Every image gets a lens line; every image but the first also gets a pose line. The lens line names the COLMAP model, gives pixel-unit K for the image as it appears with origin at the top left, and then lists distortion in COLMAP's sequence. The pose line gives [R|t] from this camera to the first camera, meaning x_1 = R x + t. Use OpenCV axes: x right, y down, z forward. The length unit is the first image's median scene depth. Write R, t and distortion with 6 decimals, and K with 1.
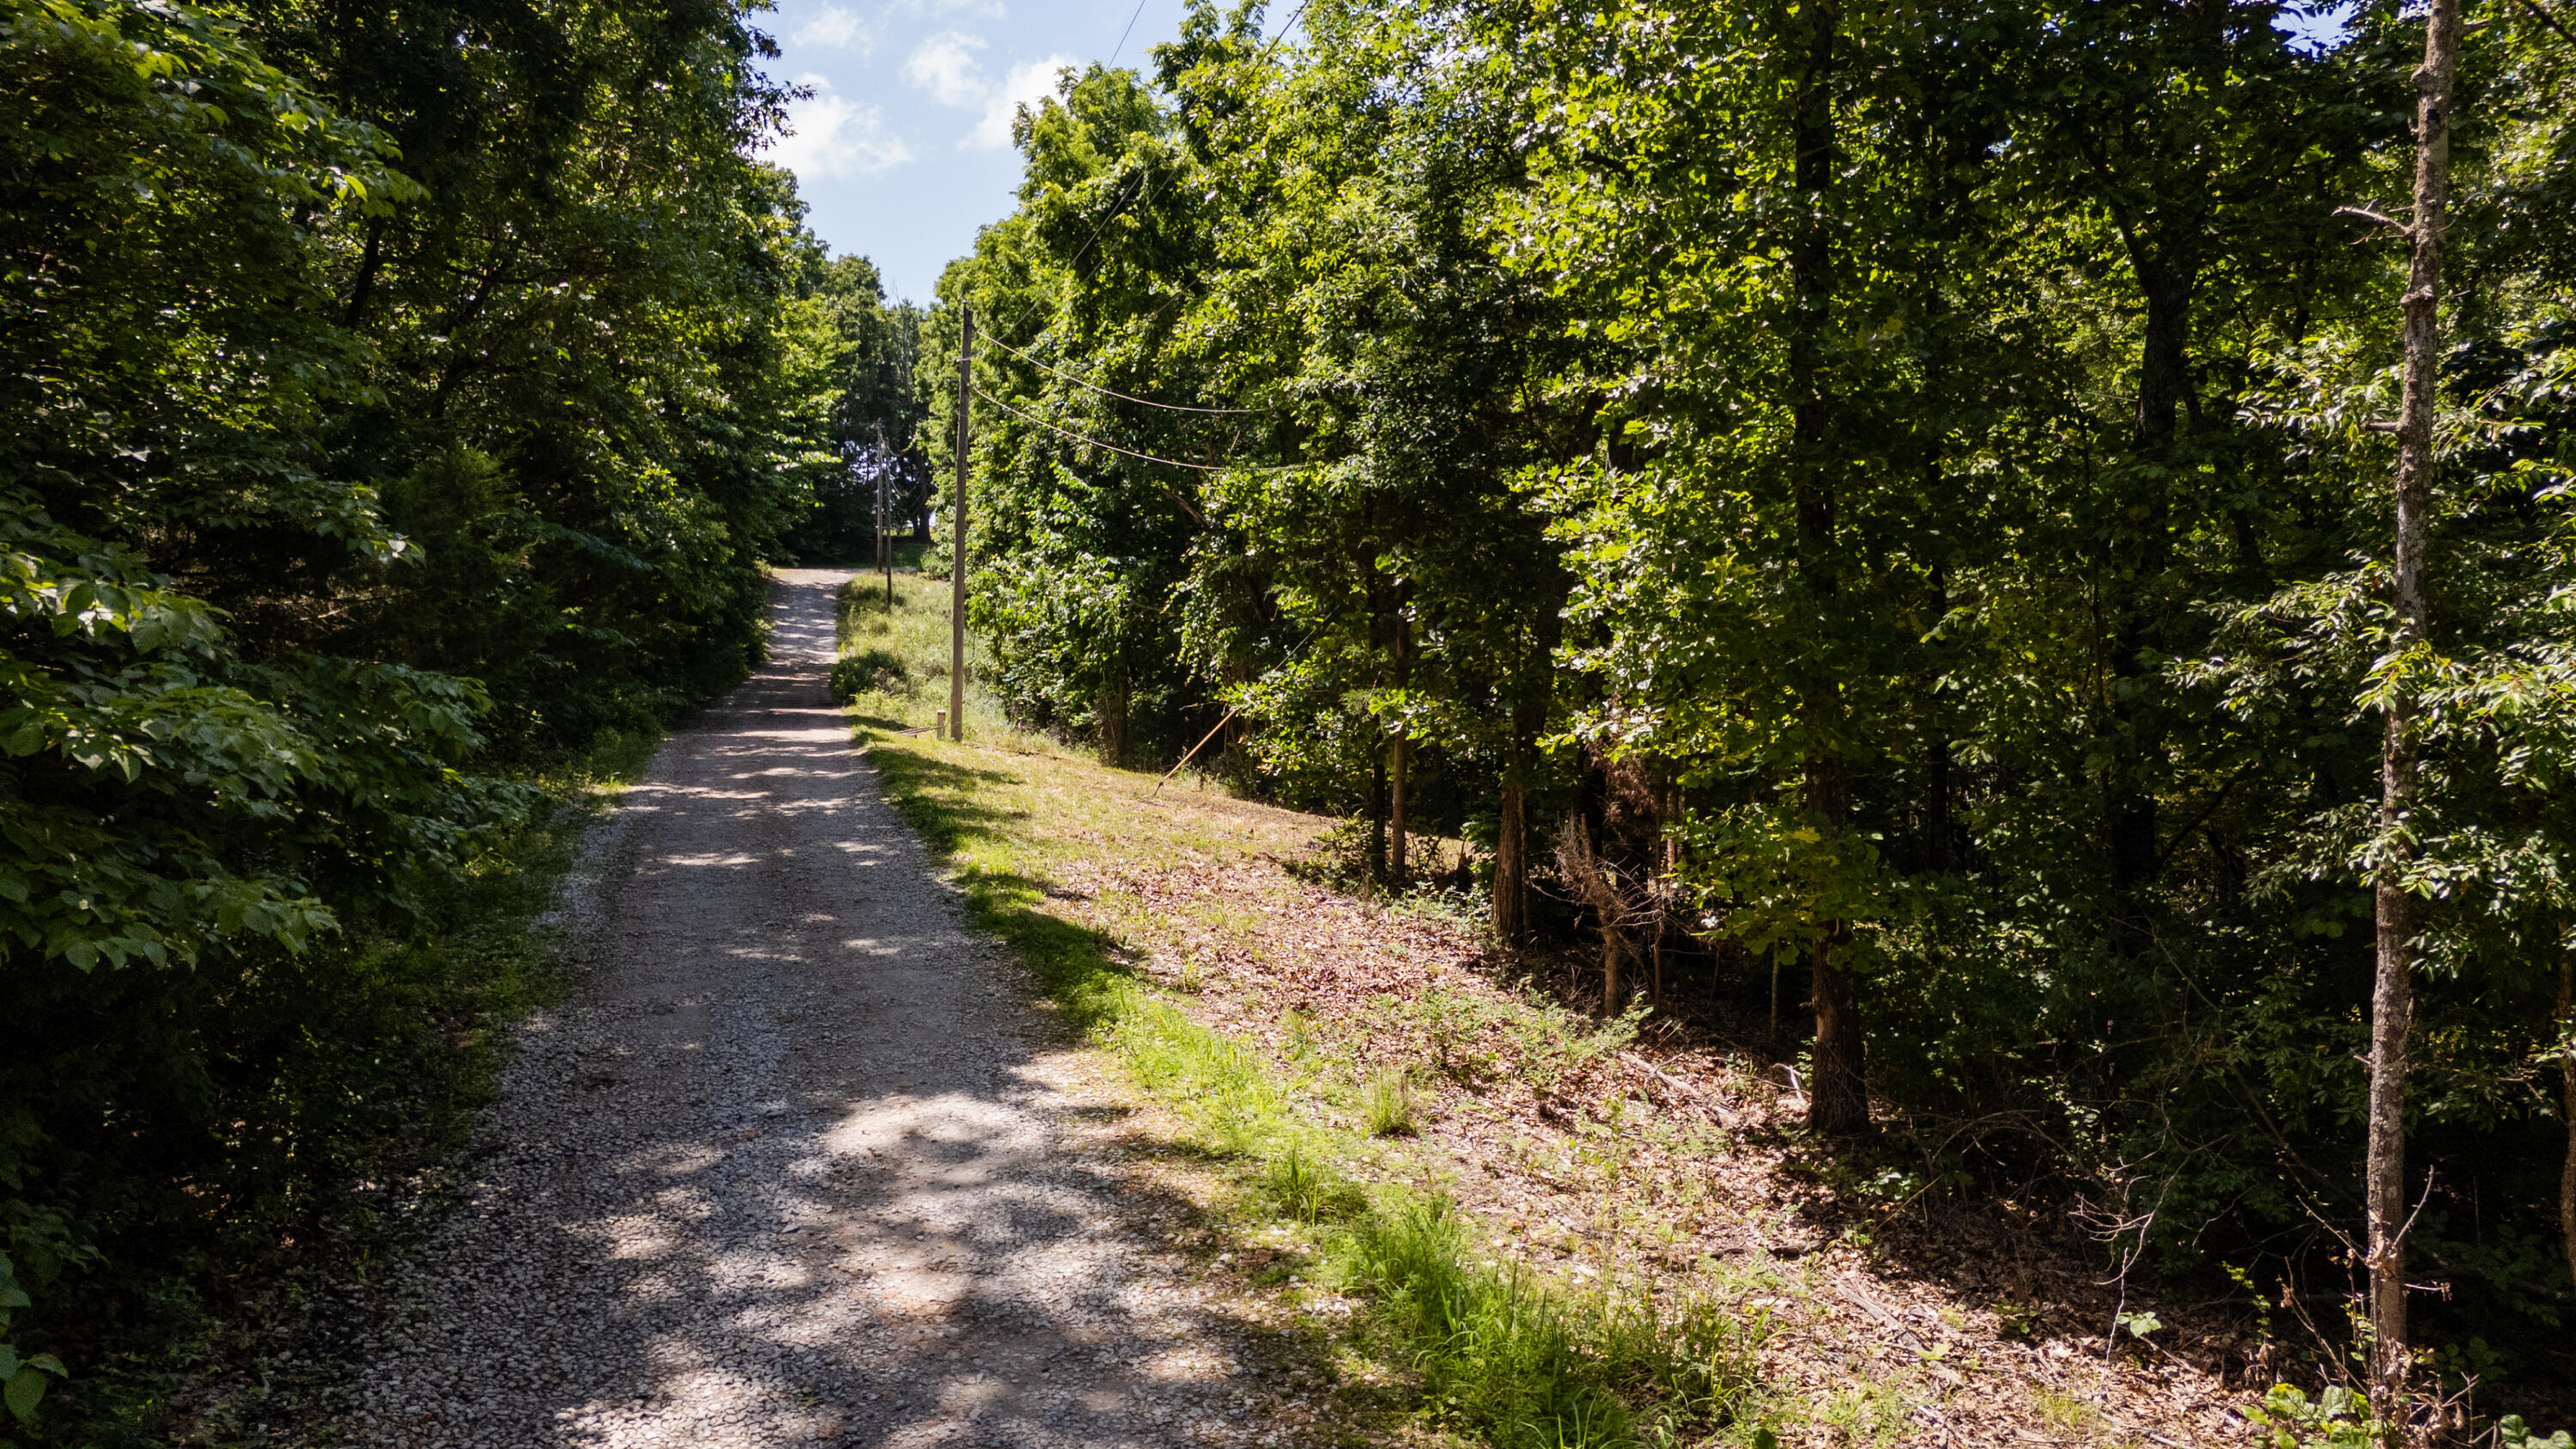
lens RADIAL K [[1904.4, 0, 1306.1], [0, 1904.4, 732.7], [0, 0, 1]] dist [0.058654, -0.054739]
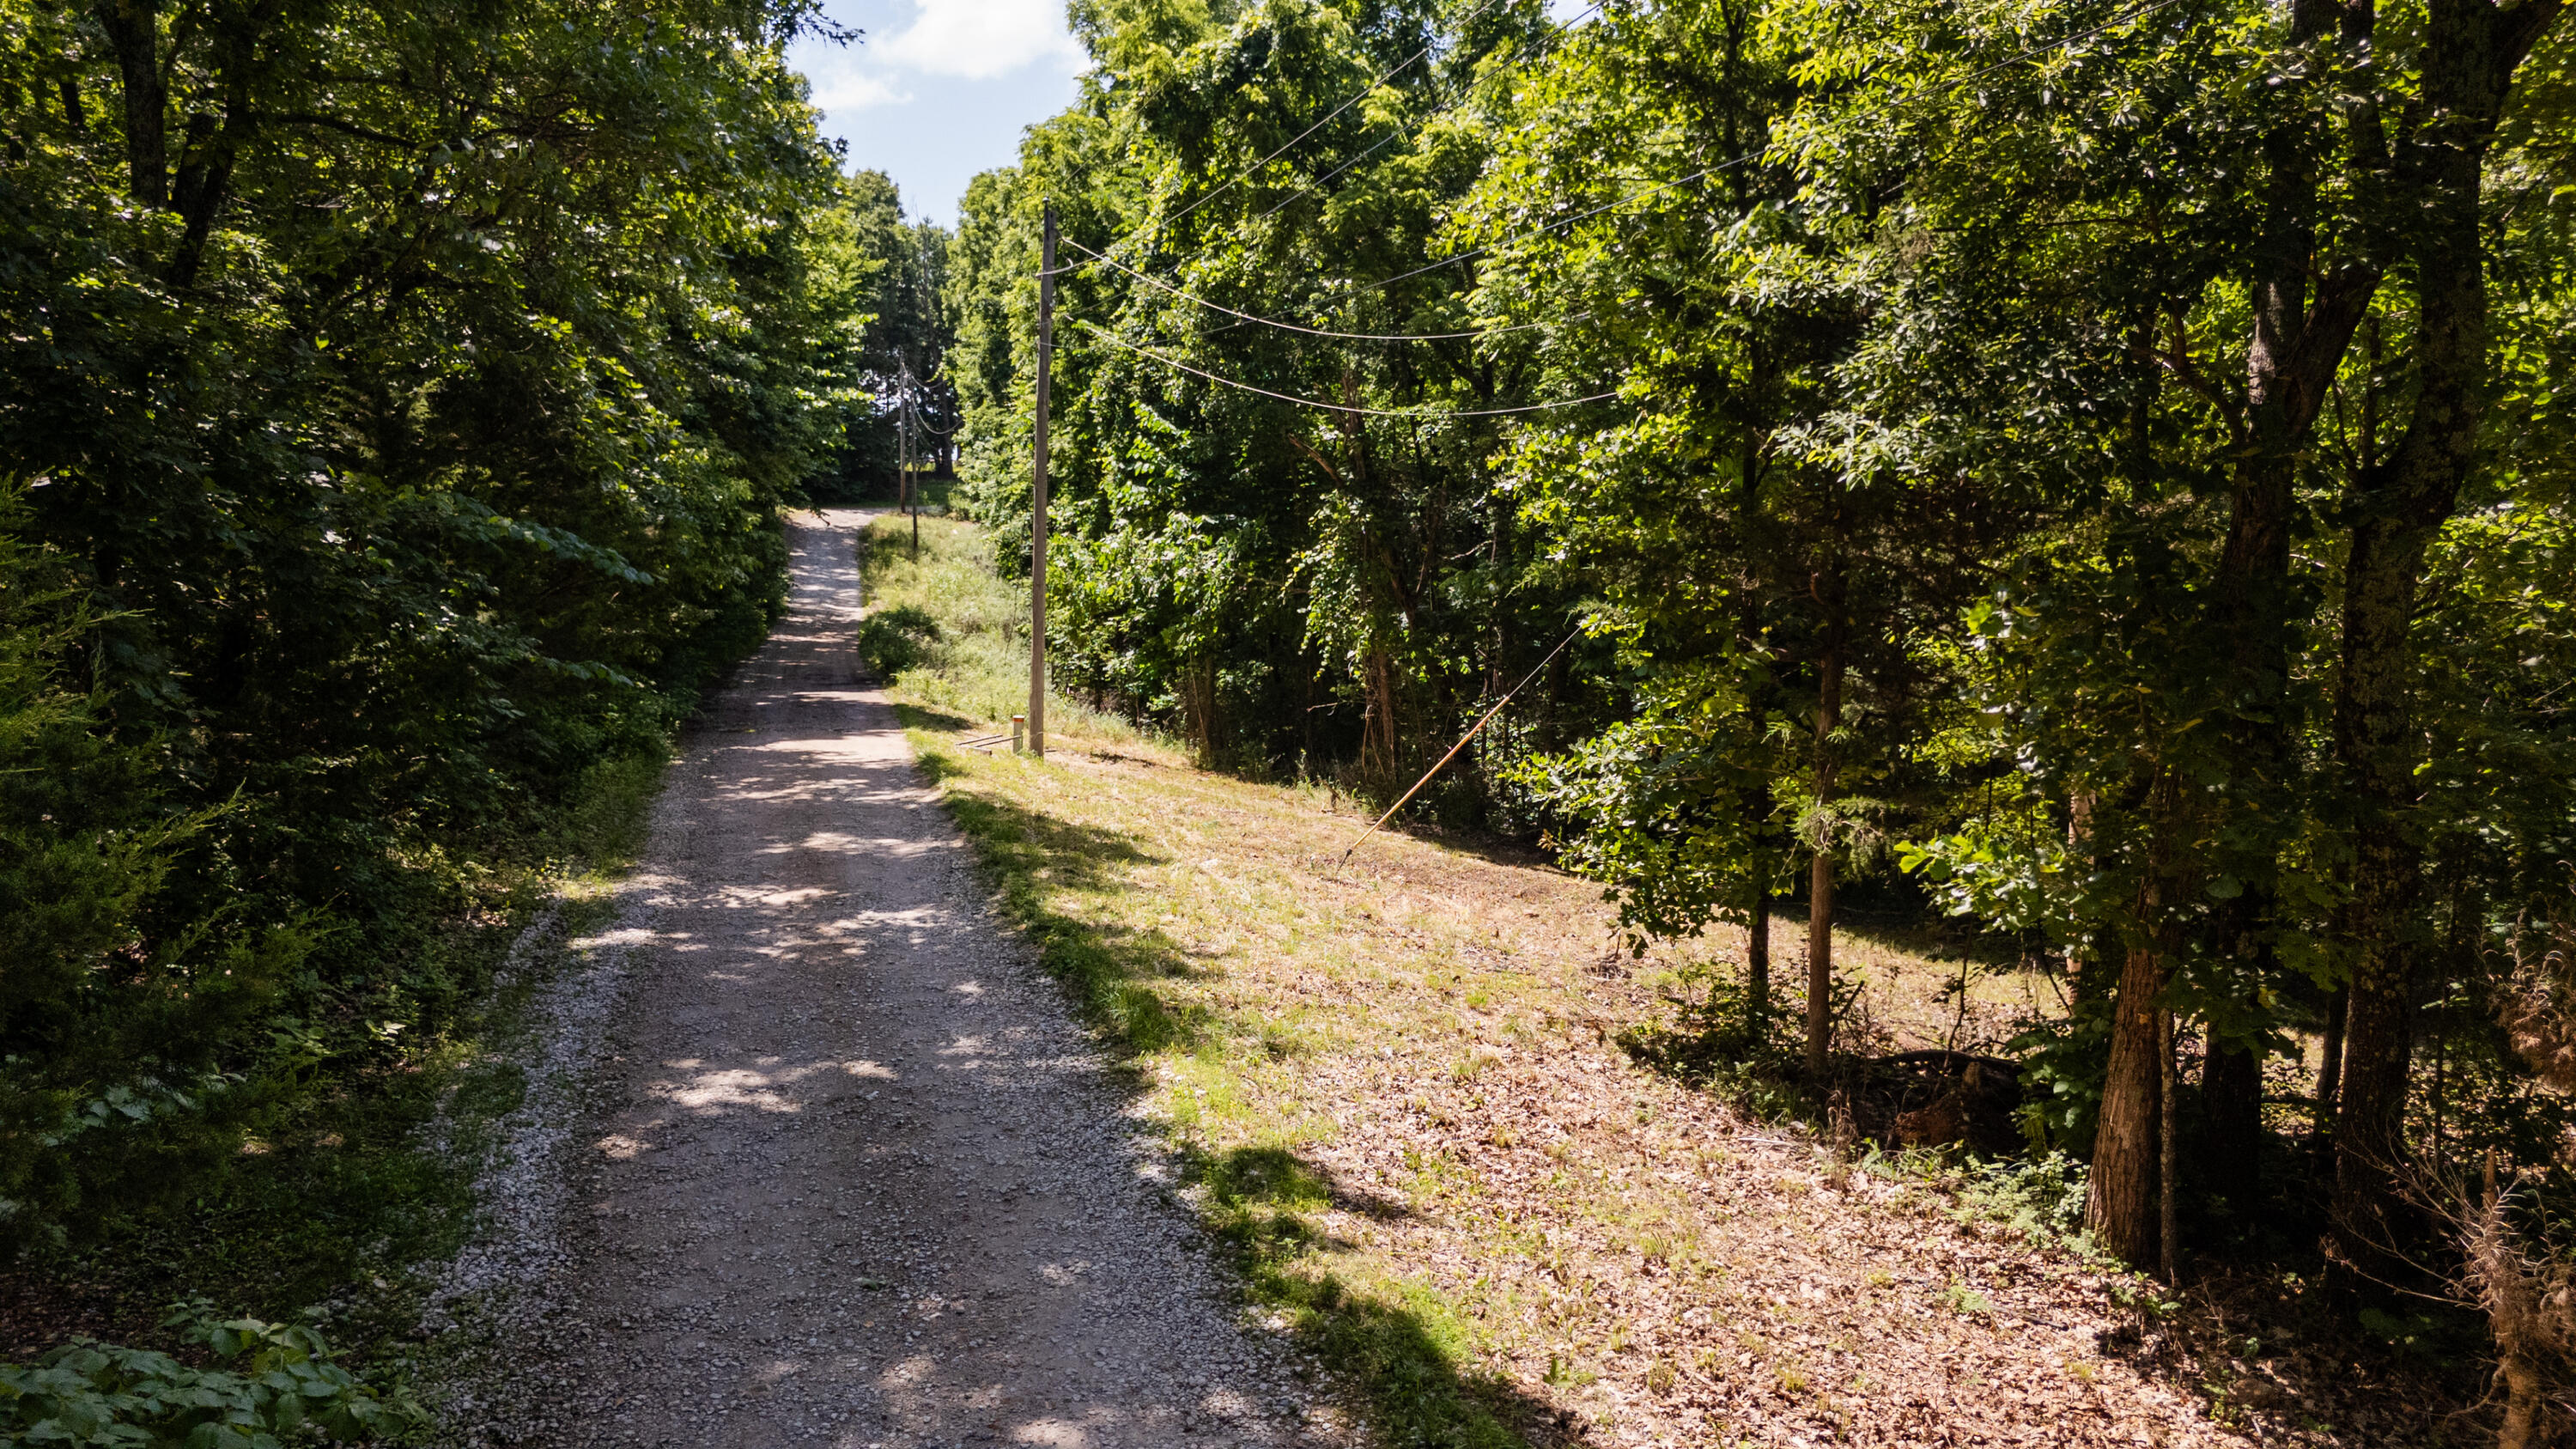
lens RADIAL K [[1904.4, 0, 1268.7], [0, 1904.4, 717.8], [0, 0, 1]] dist [0.058654, -0.054739]
pose [[0.999760, 0.003898, -0.021569, -0.053426], [-0.003259, 0.999558, 0.029561, -0.027086], [0.021675, -0.029484, 0.999330, 0.160345]]
